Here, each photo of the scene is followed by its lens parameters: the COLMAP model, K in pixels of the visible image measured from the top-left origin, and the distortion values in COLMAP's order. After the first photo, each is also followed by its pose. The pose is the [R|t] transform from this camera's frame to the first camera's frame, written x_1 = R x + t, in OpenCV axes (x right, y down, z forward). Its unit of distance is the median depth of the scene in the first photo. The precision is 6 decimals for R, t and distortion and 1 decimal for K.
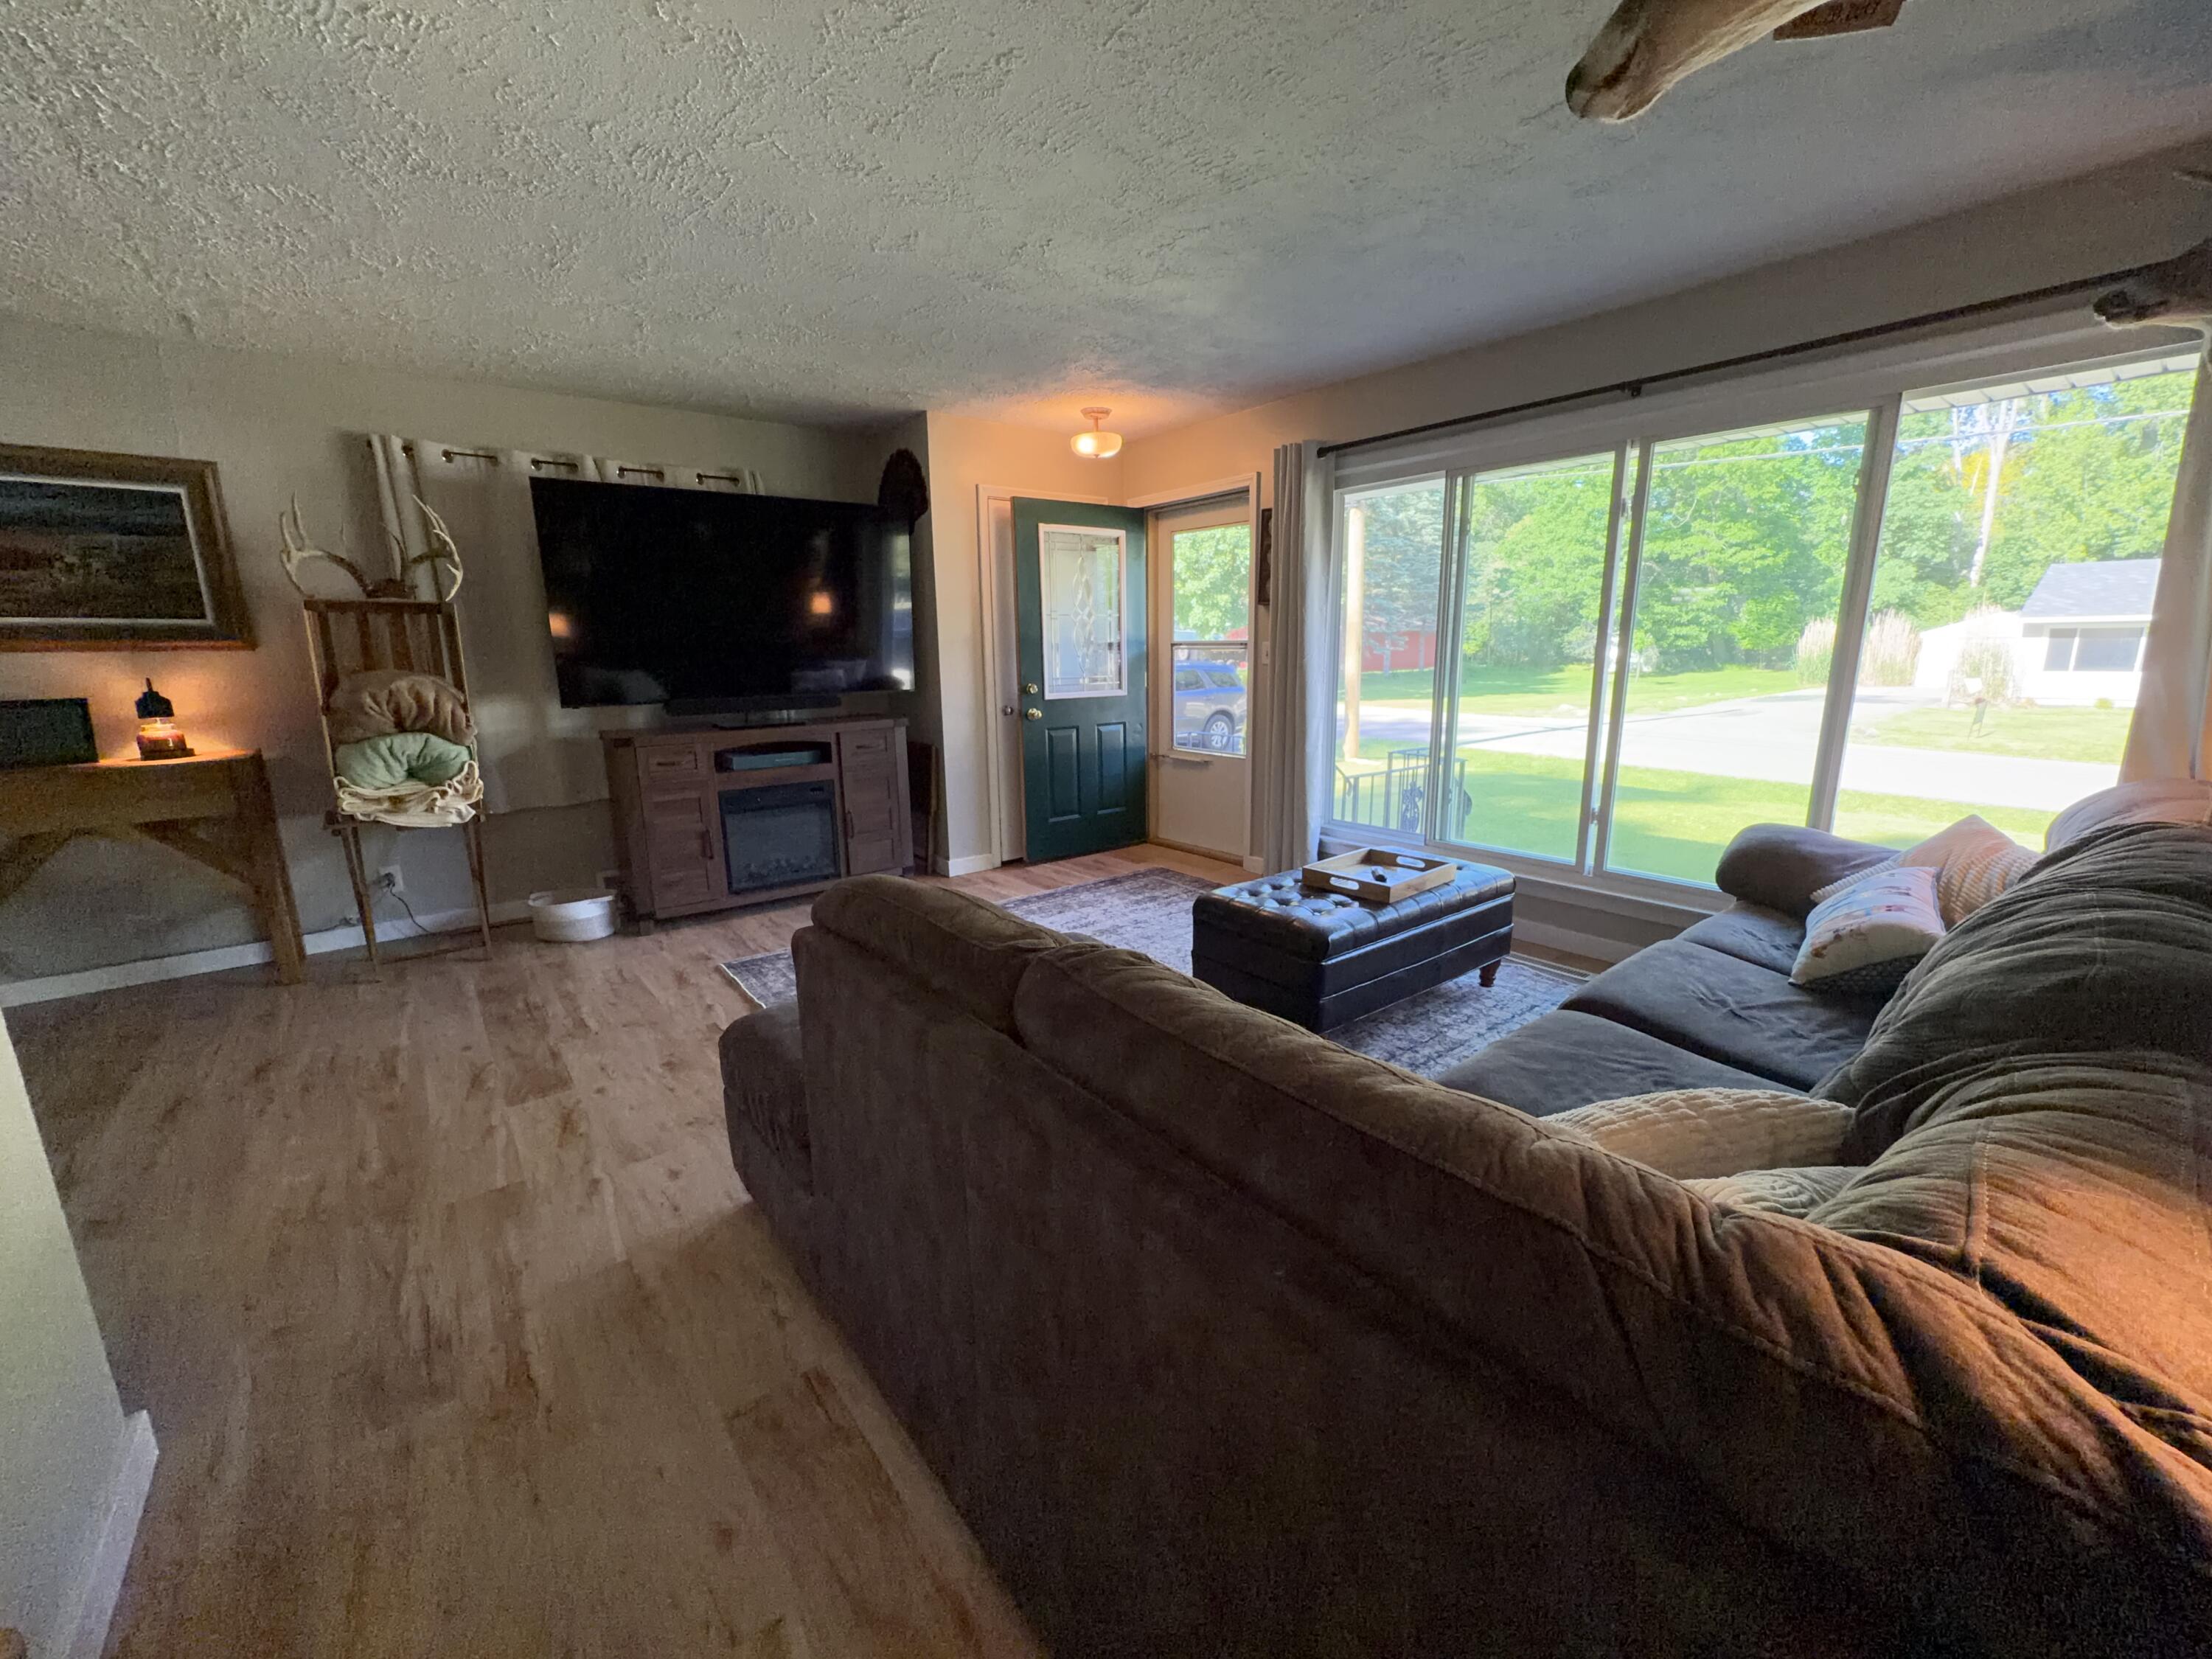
lens RADIAL K [[881.9, 0, 1111.8], [0, 881.9, 828.9], [0, 0, 1]] dist [-0.000570, 0.000805]
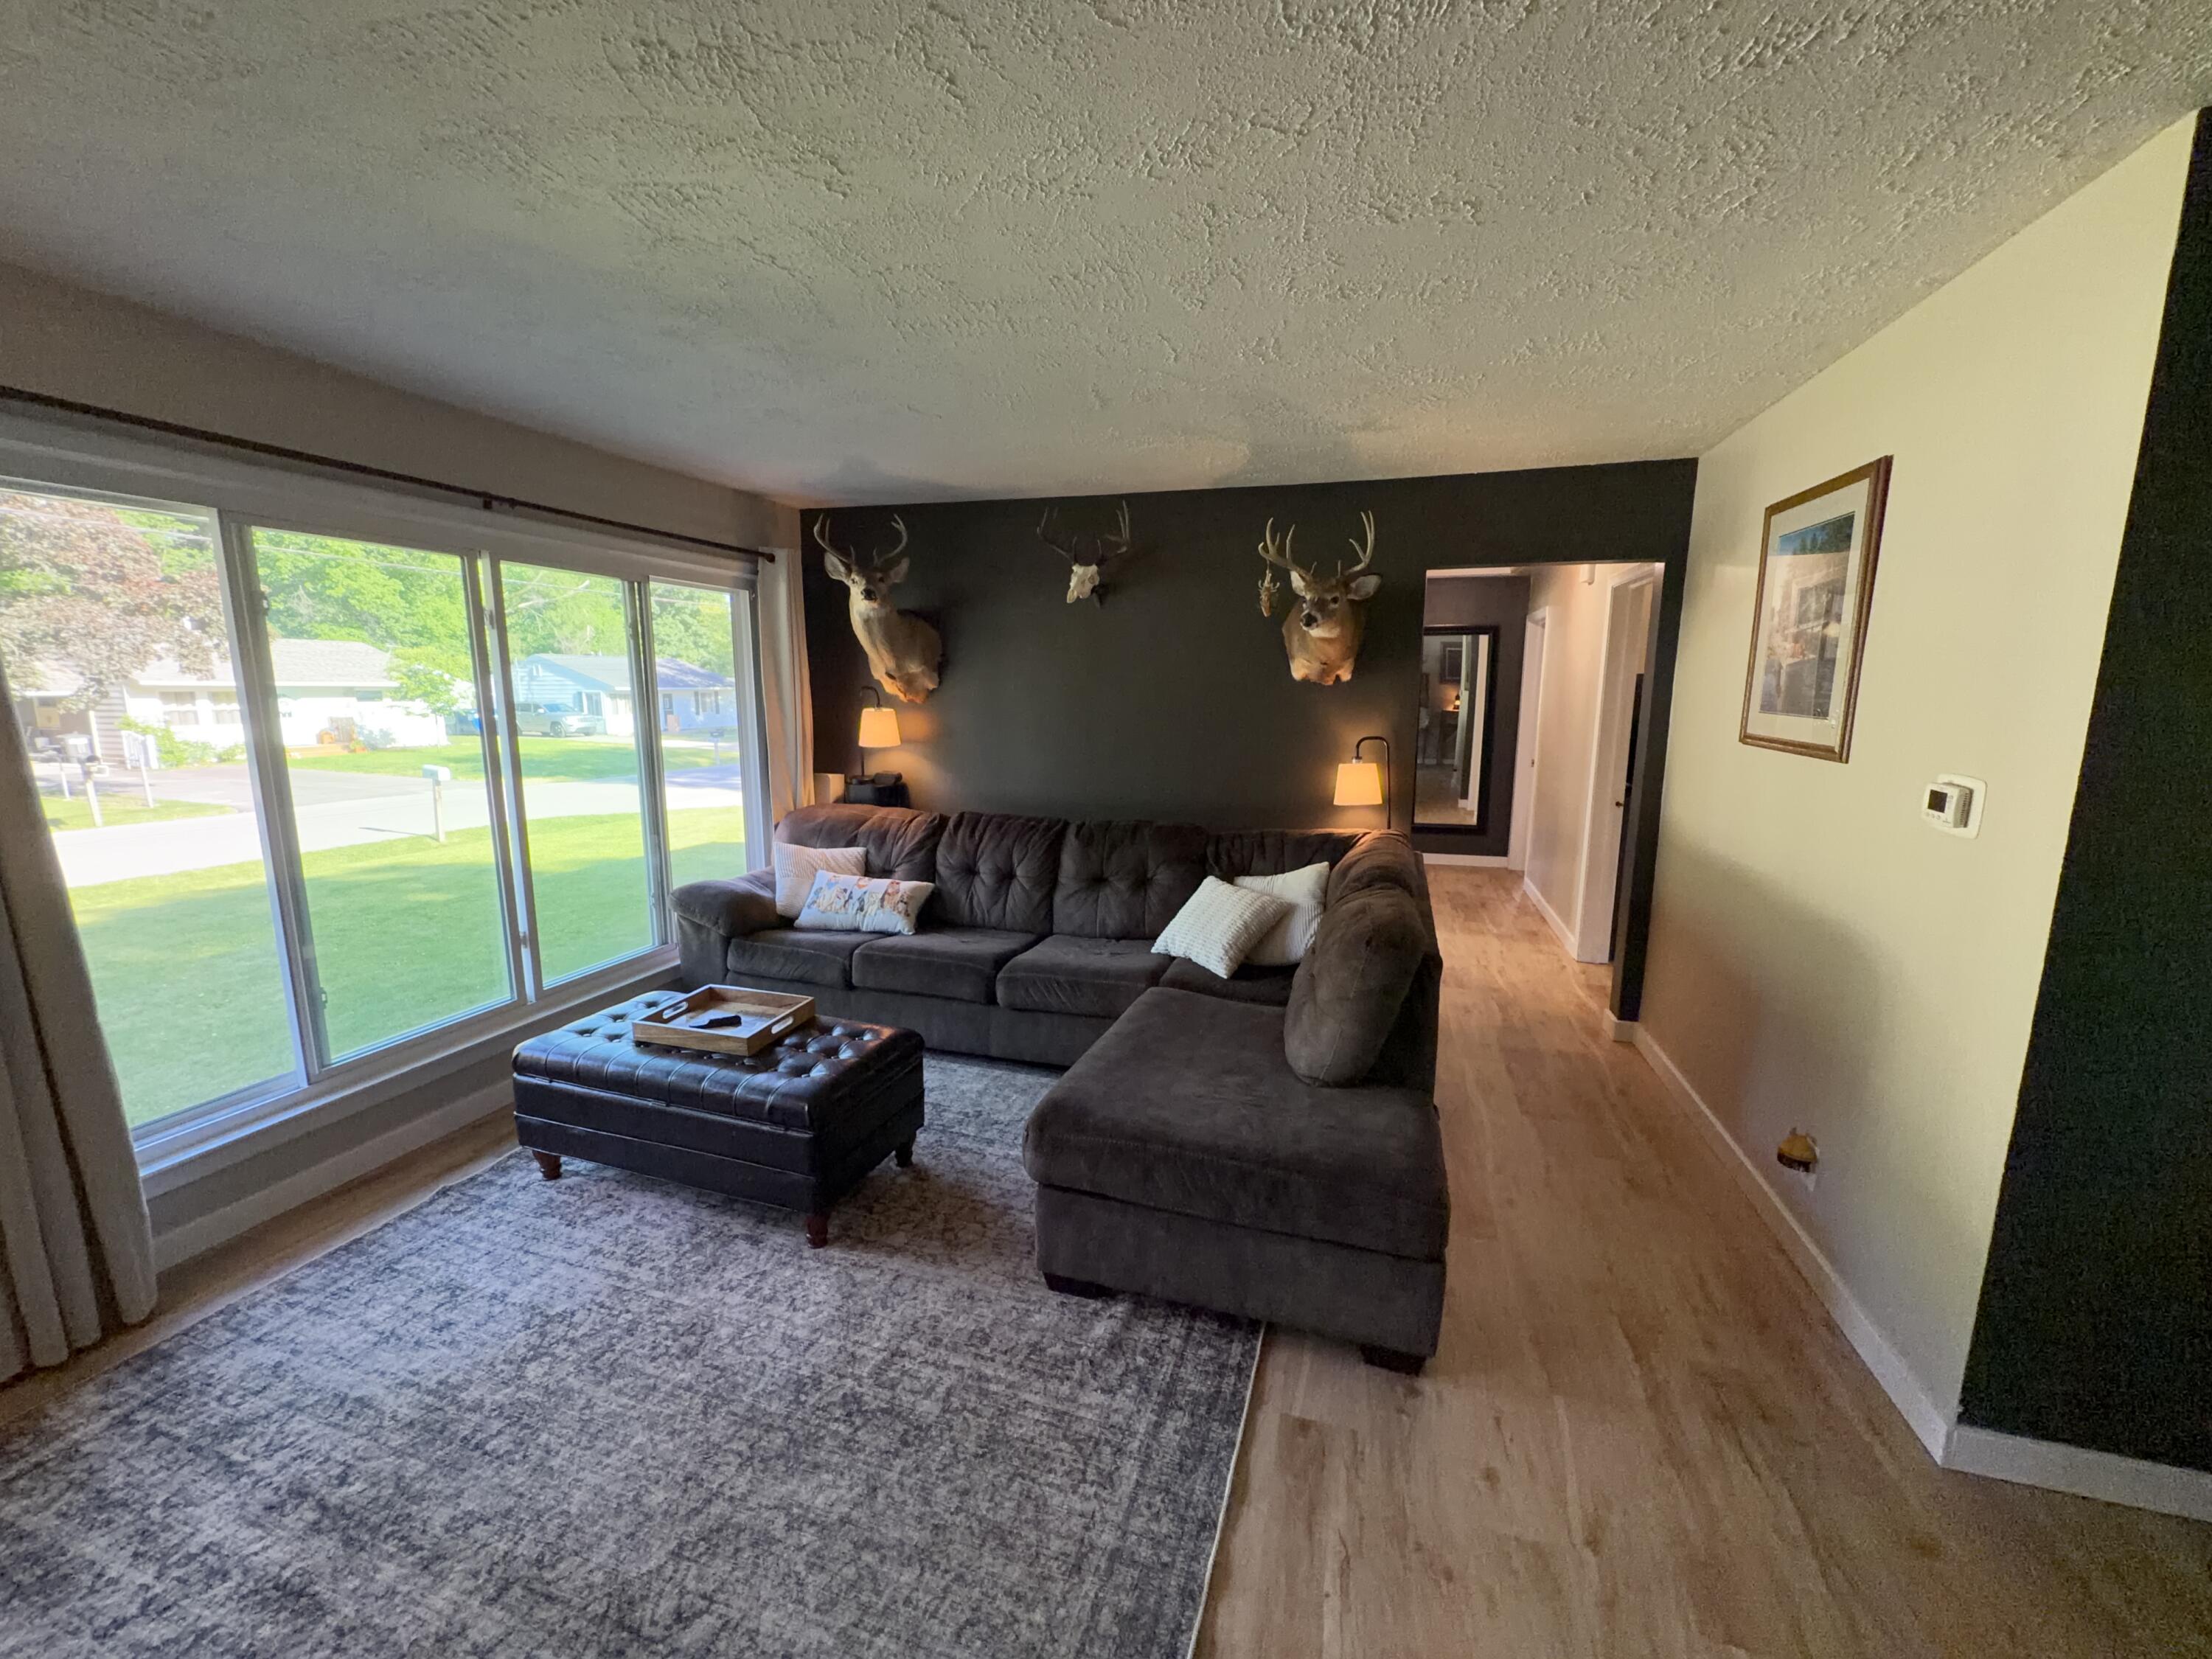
lens RADIAL K [[881.9, 0, 1095.8], [0, 881.9, 830.8], [0, 0, 1]] dist [-0.000570, 0.000805]
pose [[-0.555973, -0.120768, 0.822380, -0.605574], [0.178067, 0.949113, 0.259762, -0.288272], [-0.811903, 0.290859, -0.506177, 1.047657]]
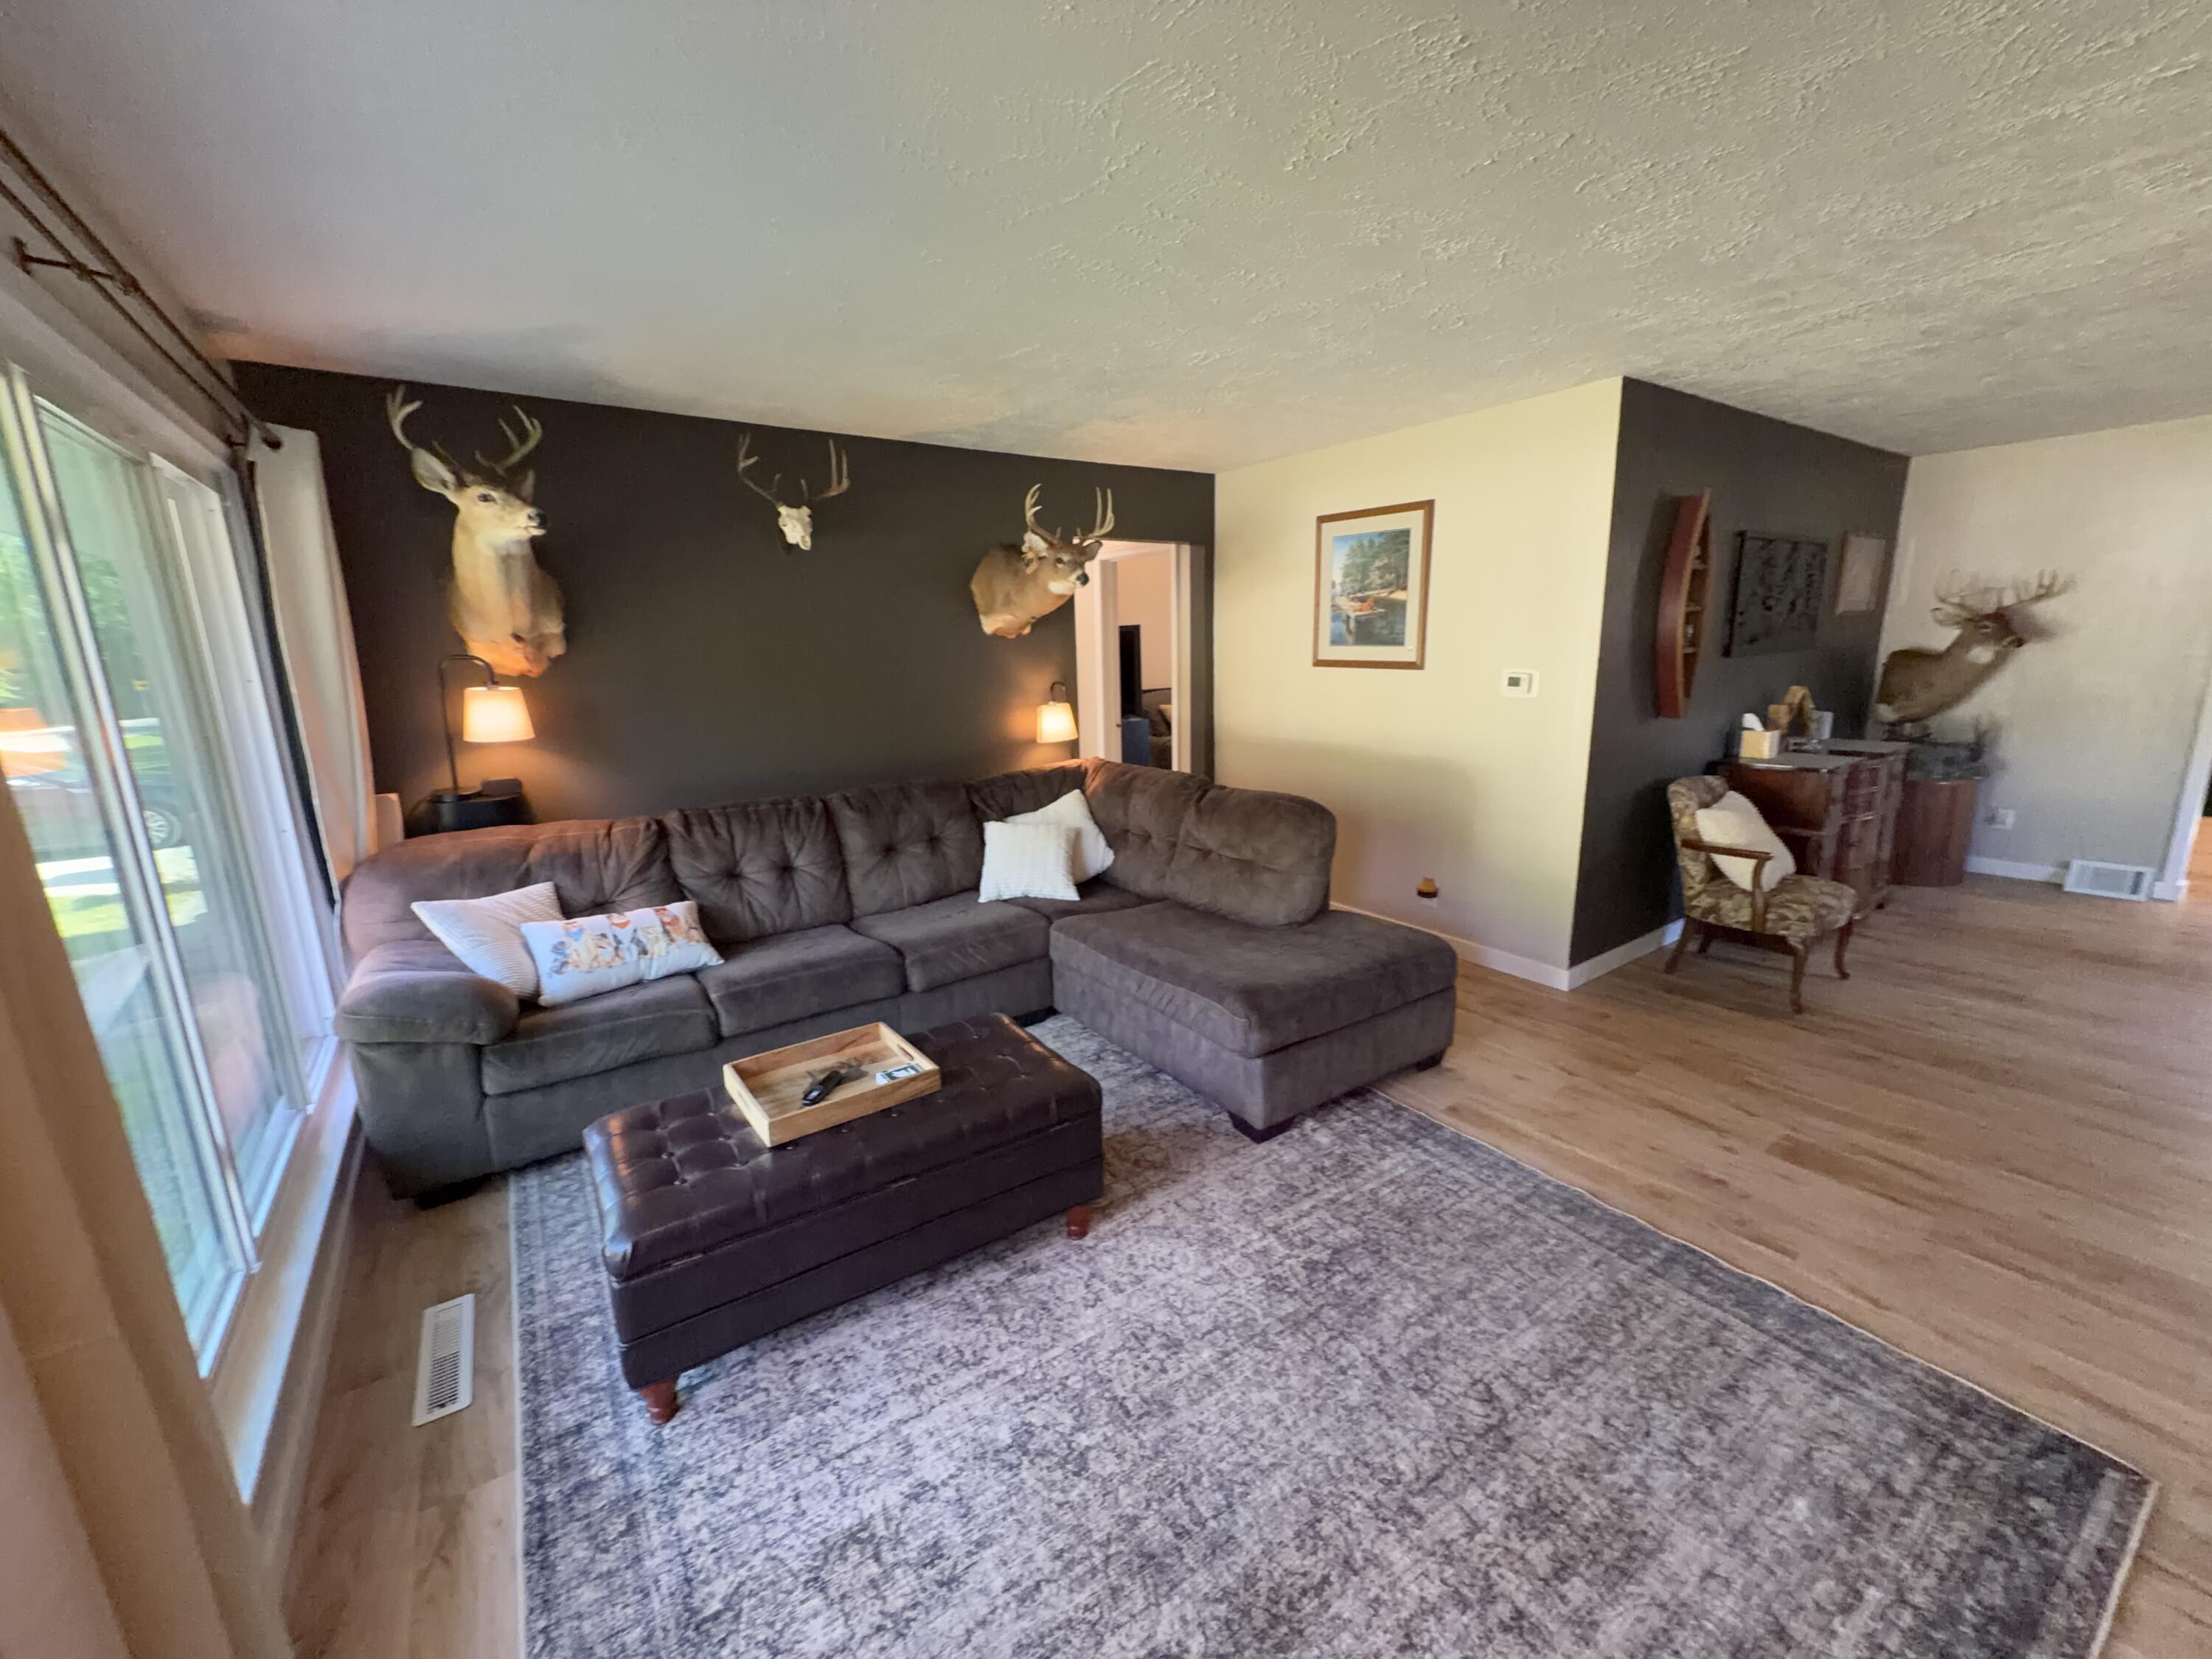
lens RADIAL K [[881.9, 0, 1106.4], [0, 881.9, 832.1], [0, 0, 1]] dist [-0.000570, 0.000805]
pose [[-0.996597, 0.027352, 0.077752, 0.020250], [0.056911, 0.910721, 0.409083, -0.384127], [-0.059622, 0.412116, -0.909178, 1.474677]]
